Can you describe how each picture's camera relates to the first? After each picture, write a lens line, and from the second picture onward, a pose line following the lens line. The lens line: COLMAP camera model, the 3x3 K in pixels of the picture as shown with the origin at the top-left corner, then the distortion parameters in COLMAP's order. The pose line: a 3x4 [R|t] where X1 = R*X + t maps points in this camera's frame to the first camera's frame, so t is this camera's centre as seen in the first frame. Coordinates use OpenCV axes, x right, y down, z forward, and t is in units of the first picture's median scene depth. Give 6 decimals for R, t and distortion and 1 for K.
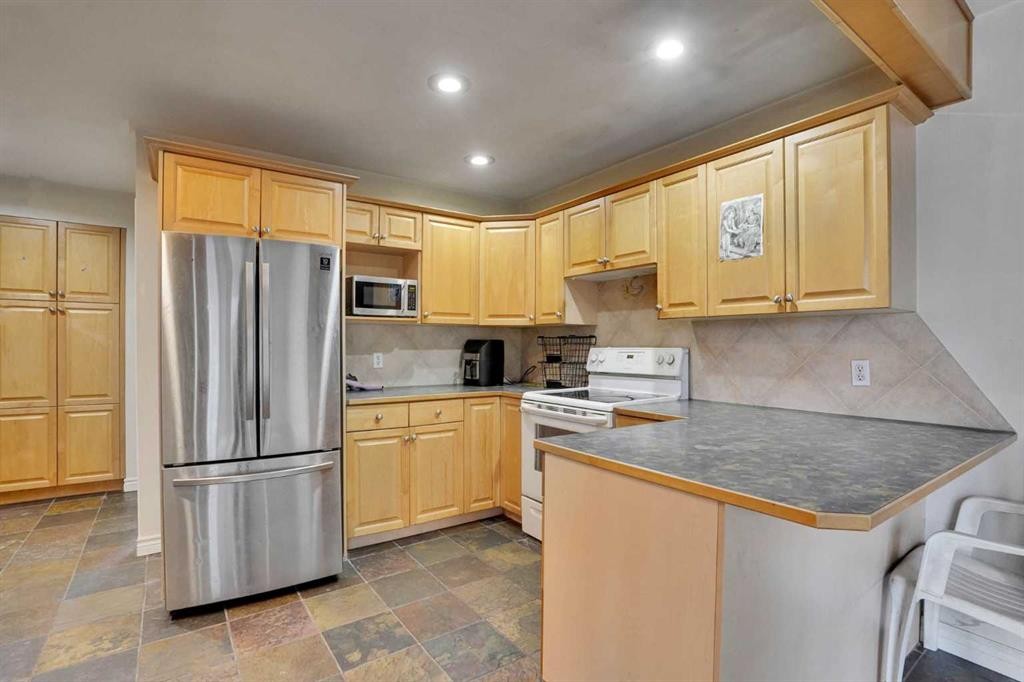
lens RADIAL K [[478.8, 0, 510.8], [0, 478.8, 347.7], [0, 0, 1]] dist [-0.063956, 0.021152]
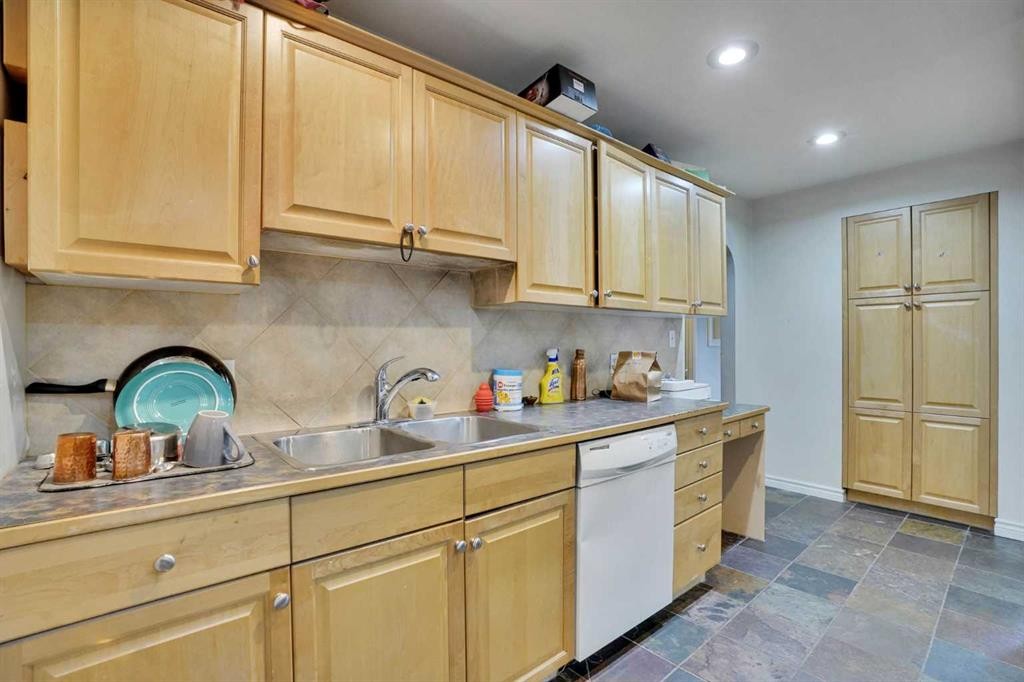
lens RADIAL K [[478.8, 0, 515.2], [0, 478.8, 343.7], [0, 0, 1]] dist [-0.063956, 0.021152]
pose [[0.085585, -0.005274, -0.996317, -0.191181], [0.000695, 0.999986, -0.005234, -0.002574], [0.996331, -0.000244, 0.085588, 0.180354]]
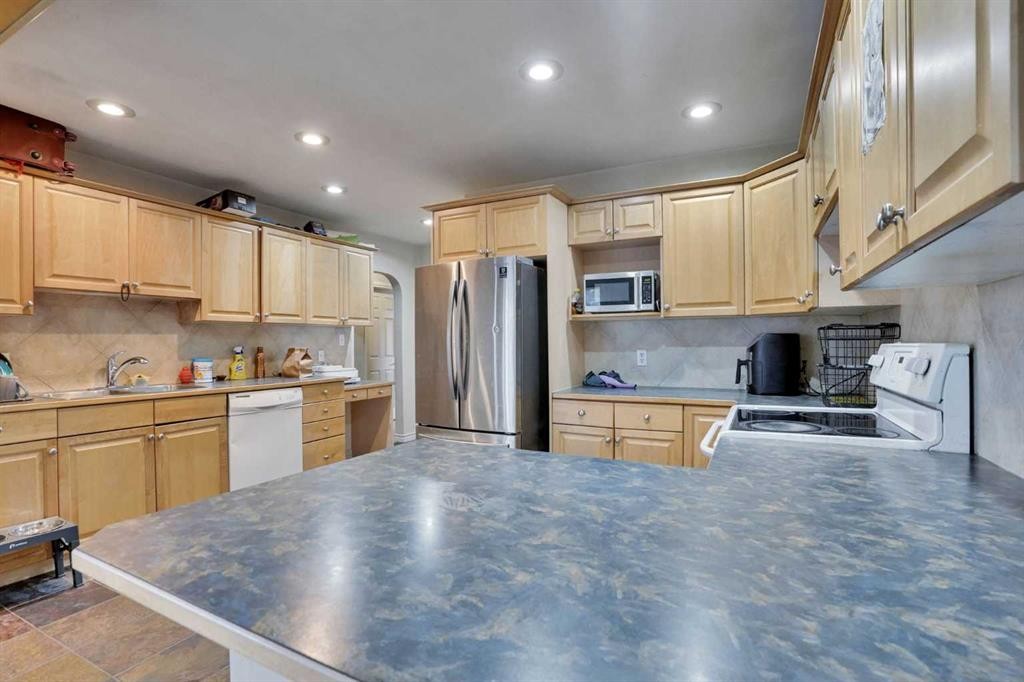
lens RADIAL K [[478.8, 0, 509.8], [0, 478.8, 346.8], [0, 0, 1]] dist [-0.063956, 0.021152]
pose [[0.465702, 0.001489, -0.884940, 0.519837], [0.003010, 0.999990, 0.003267, 0.000473], [0.884936, -0.004185, 0.465693, 0.370355]]
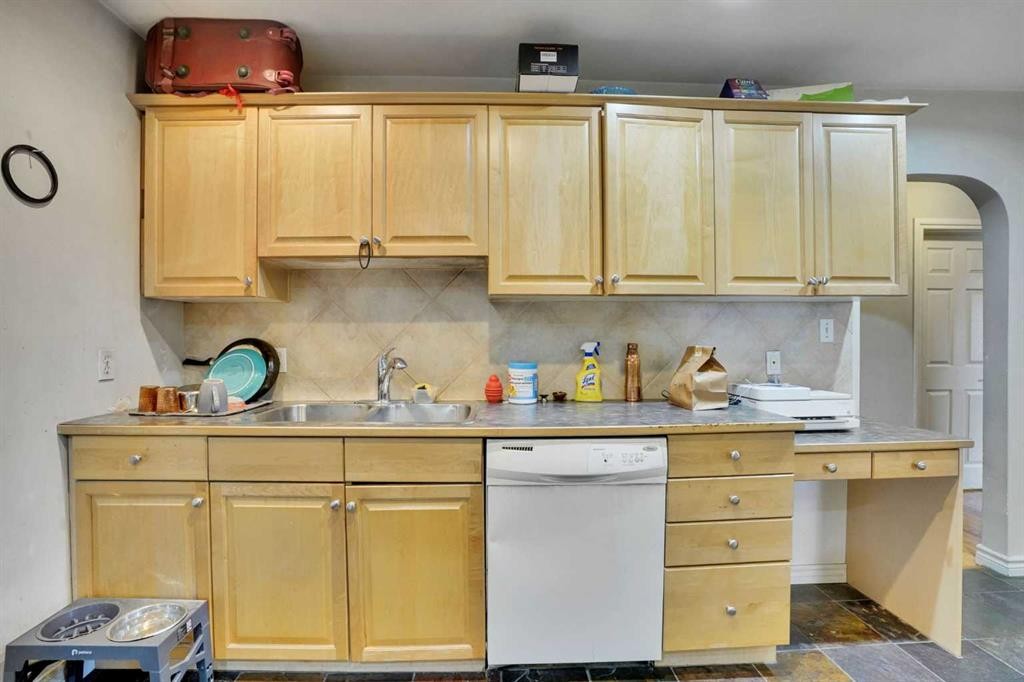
lens RADIAL K [[478.8, 0, 505.5], [0, 478.8, 341.9], [0, 0, 1]] dist [-0.063956, 0.021152]
pose [[-0.558732, 0.001344, -0.829347, -0.302327], [-0.003965, 0.999983, 0.004292, -0.001629], [0.829339, 0.005687, -0.558718, 0.614398]]
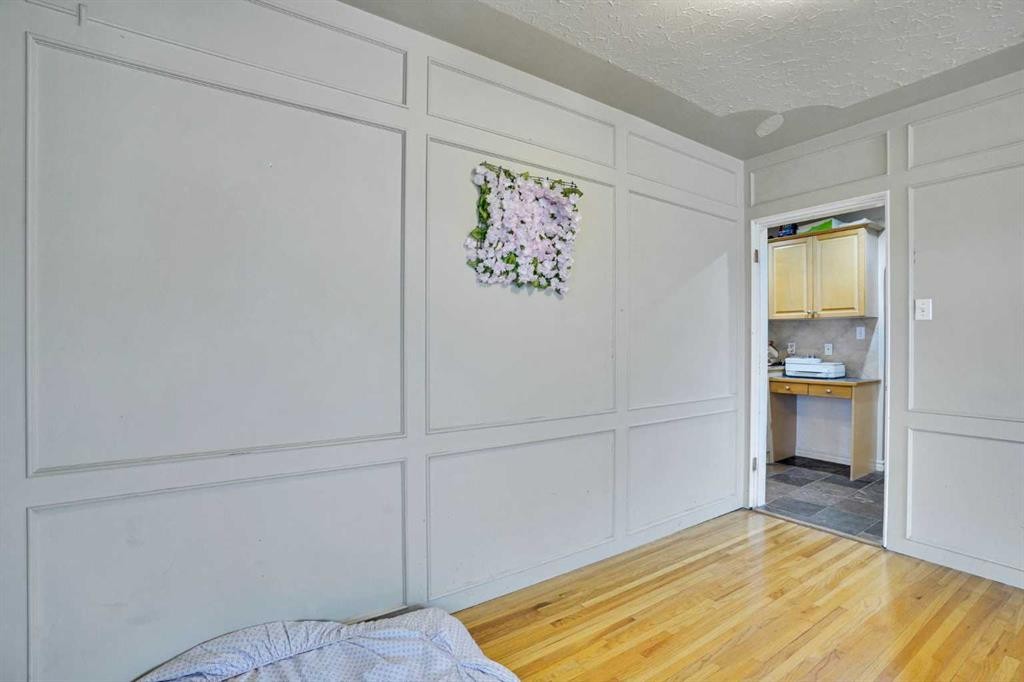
lens RADIAL K [[478.8, 0, 512.6], [0, 478.8, 341.4], [0, 0, 1]] dist [-0.063956, 0.021152]
pose [[-0.999660, -0.008092, 0.024776, -0.176889], [-0.007881, 0.999932, 0.008618, 0.003033], [-0.024844, 0.008420, -0.999656, 2.101040]]
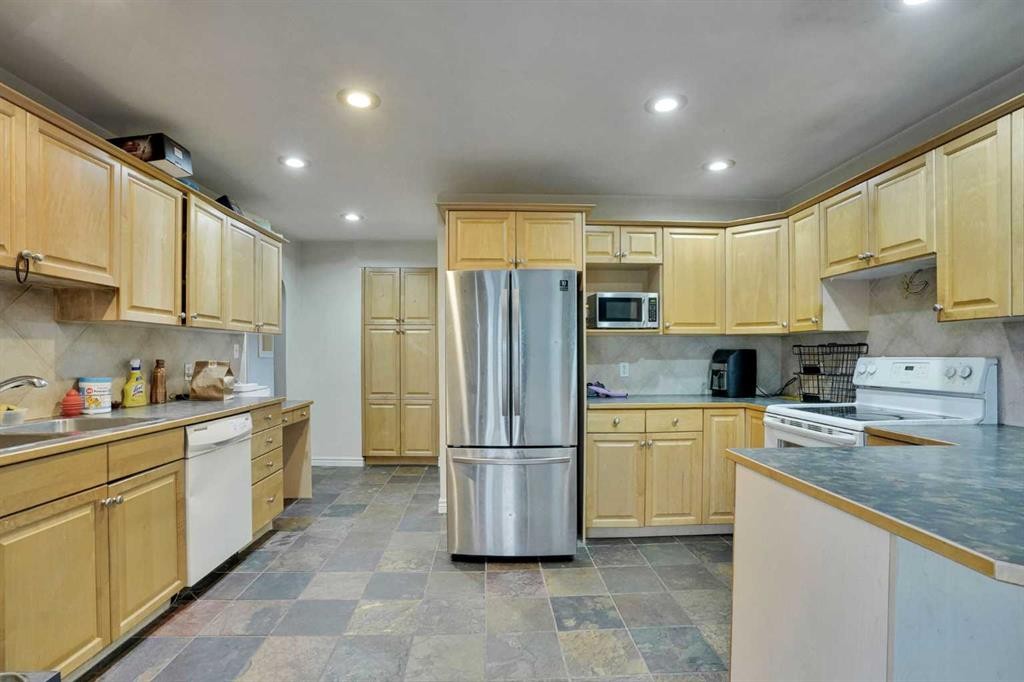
lens RADIAL K [[478.8, 0, 515.5], [0, 478.8, 357.1], [0, 0, 1]] dist [-0.063956, 0.021152]
pose [[0.839234, -0.001729, -0.543767, 0.116510], [0.001192, 0.999998, -0.001340, -0.000384], [0.543769, 0.000476, 0.839235, -0.039233]]
